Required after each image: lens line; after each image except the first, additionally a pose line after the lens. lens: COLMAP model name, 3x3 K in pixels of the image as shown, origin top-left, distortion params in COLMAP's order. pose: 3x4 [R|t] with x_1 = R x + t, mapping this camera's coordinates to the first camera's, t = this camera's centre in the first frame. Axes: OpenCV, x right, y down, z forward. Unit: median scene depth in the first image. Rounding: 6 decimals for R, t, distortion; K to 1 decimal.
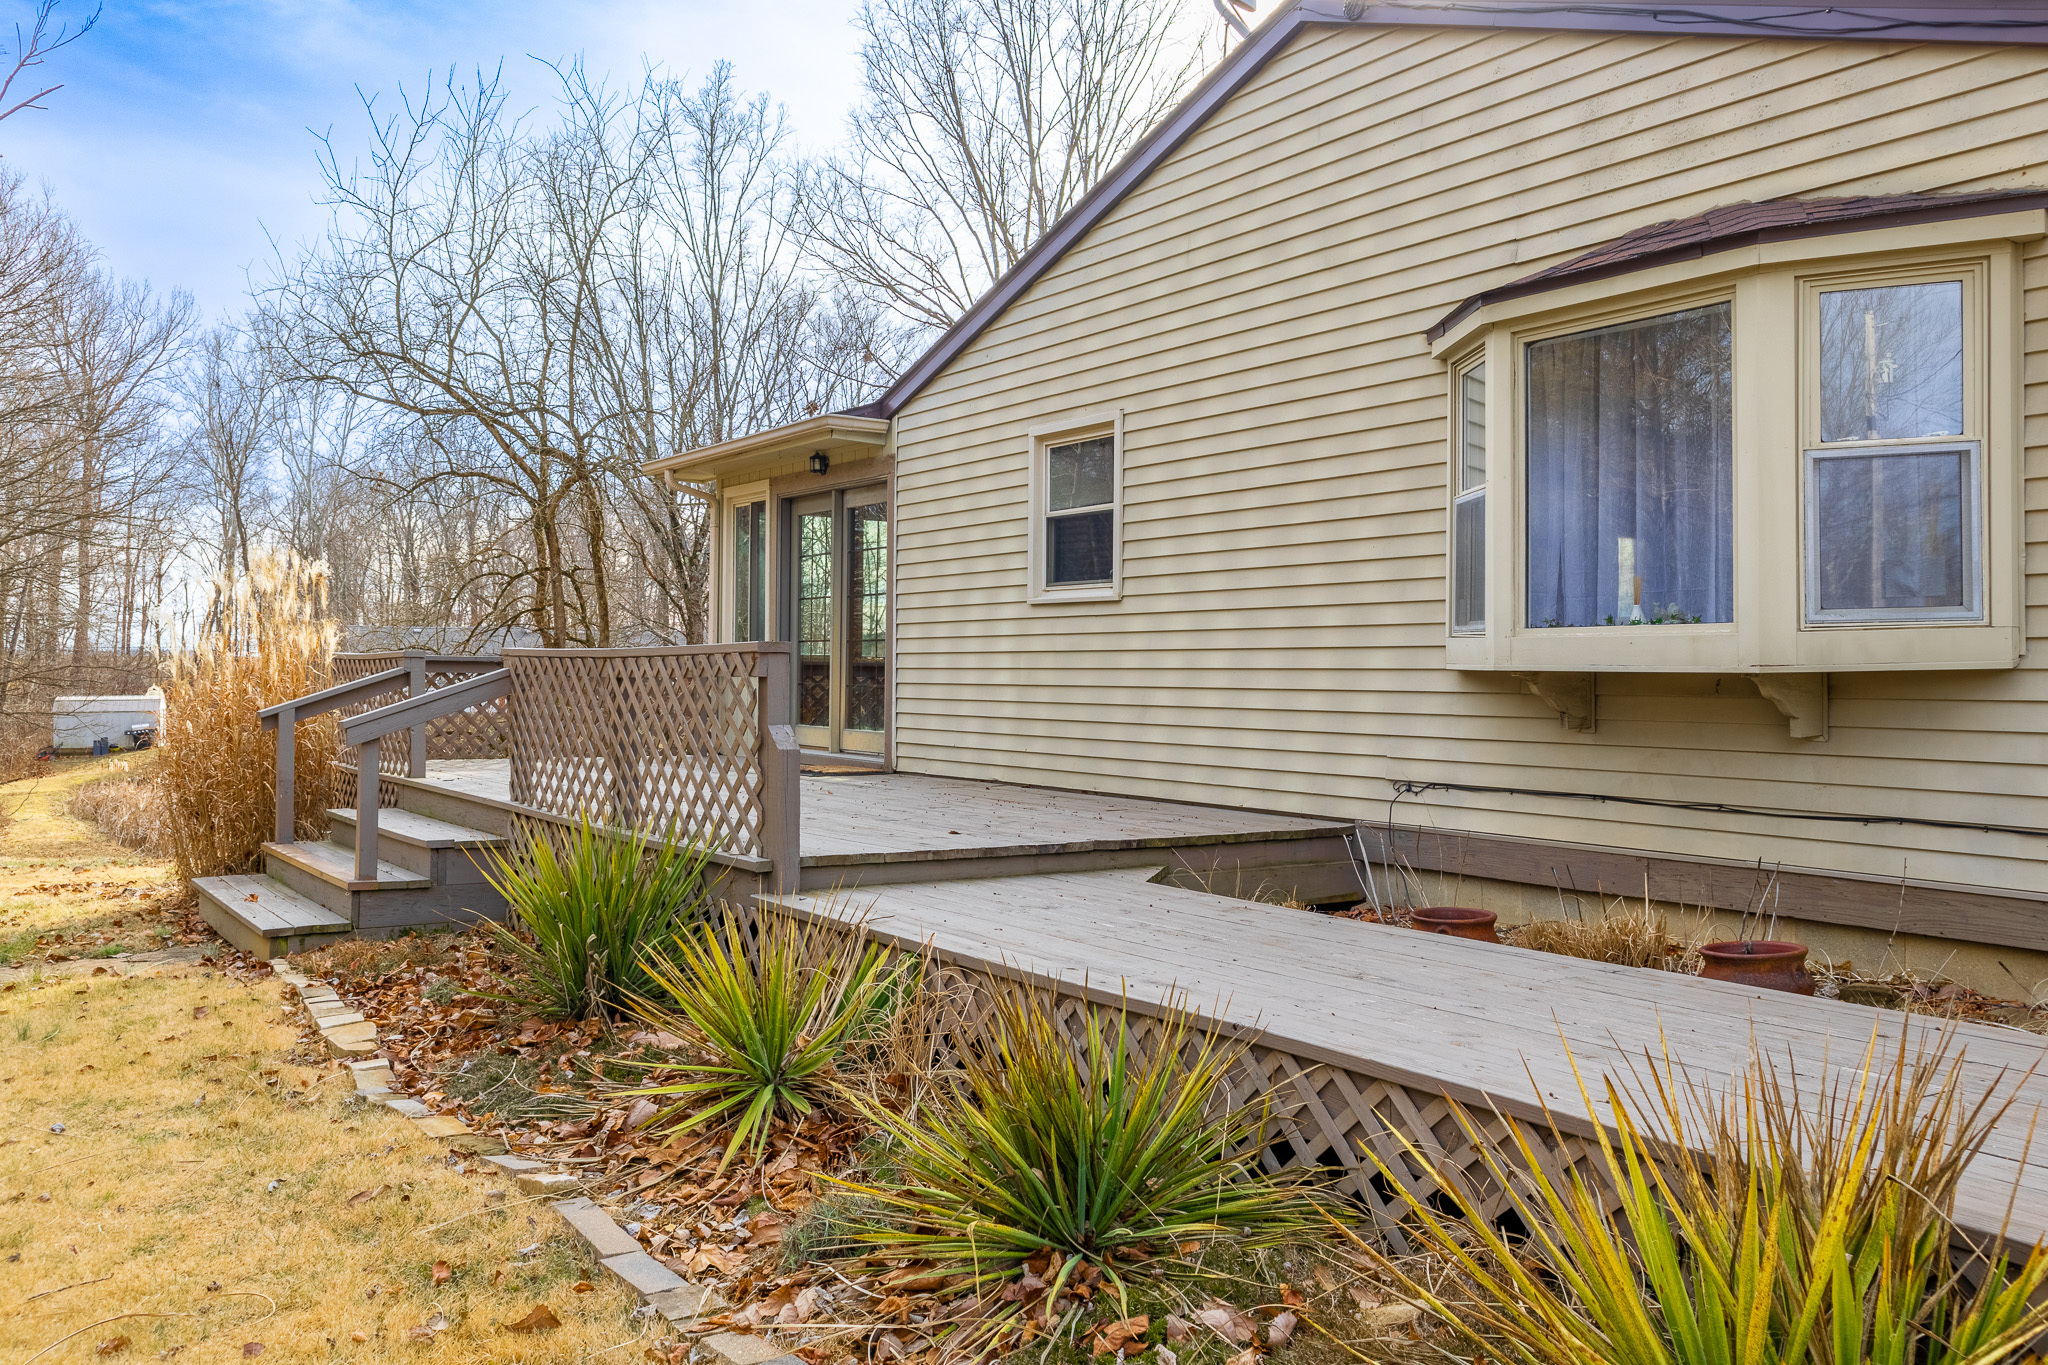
lens RADIAL K [[1655.8, 0, 1021.9], [0, 1655.8, 628.0], [0, 0, 1]] dist [-0.001151, 0.006562]
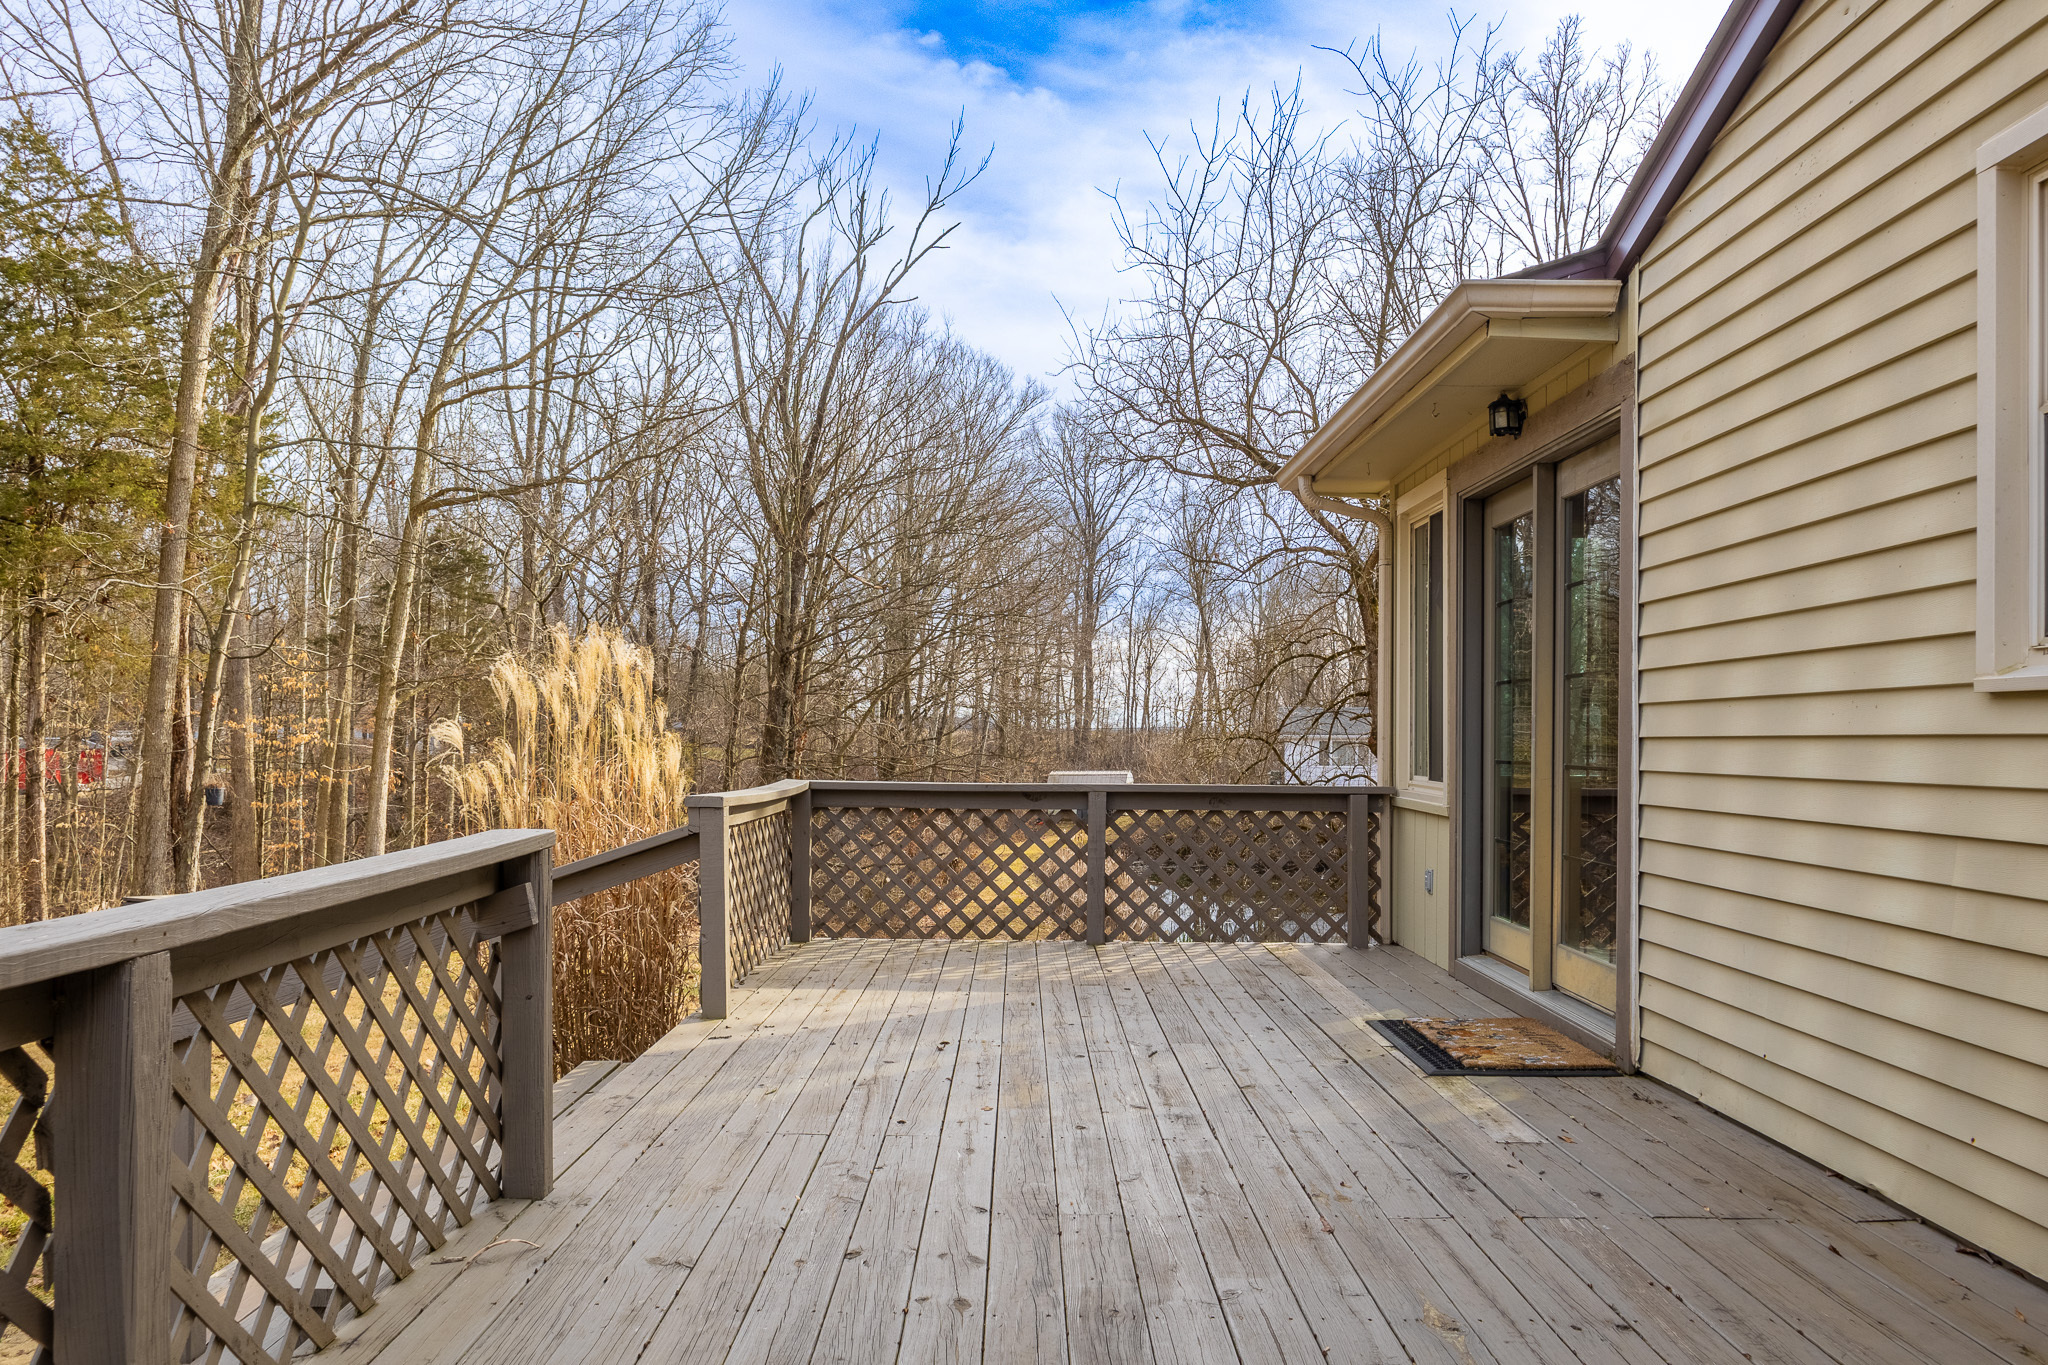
lens RADIAL K [[1510.0, 0, 1026.7], [0, 1510.0, 738.2], [0, 0, 1]] dist [-0.004972, -0.002242]
pose [[0.834191, -0.004613, -0.551456, 0.004283], [0.016883, 0.999710, 0.017177, -0.005213], [0.551217, -0.023639, 0.834027, 0.253096]]
